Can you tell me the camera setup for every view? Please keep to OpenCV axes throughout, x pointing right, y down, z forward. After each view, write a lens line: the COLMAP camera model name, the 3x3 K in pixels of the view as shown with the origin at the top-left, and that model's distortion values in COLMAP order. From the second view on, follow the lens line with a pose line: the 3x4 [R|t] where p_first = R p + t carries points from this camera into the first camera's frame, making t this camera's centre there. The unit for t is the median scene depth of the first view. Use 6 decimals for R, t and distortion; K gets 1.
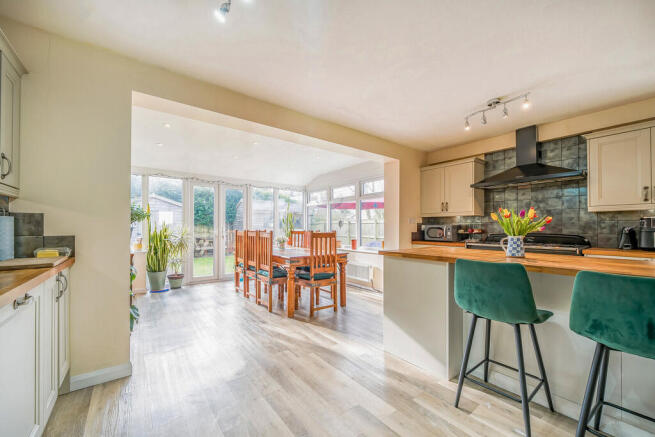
lens RADIAL K [[262.5, 0, 325.6], [0, 262.5, 224.2], [0, 0, 1]] dist [-0.000553, -0.000032]
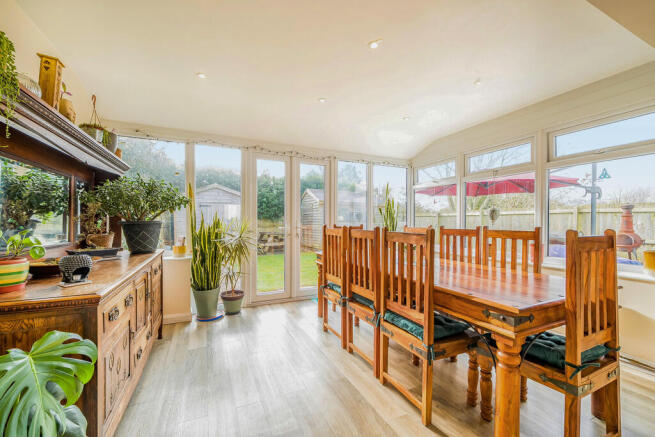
lens RADIAL K [[254.7, 0, 317.8], [0, 254.7, 221.4], [0, 0, 1]] dist [0.030361, 0.000032]
pose [[0.972949, -0.000124, -0.231021, -0.225882], [0.003127, 0.999915, 0.012631, 0.005329], [0.231000, -0.013012, 0.972867, 0.449385]]
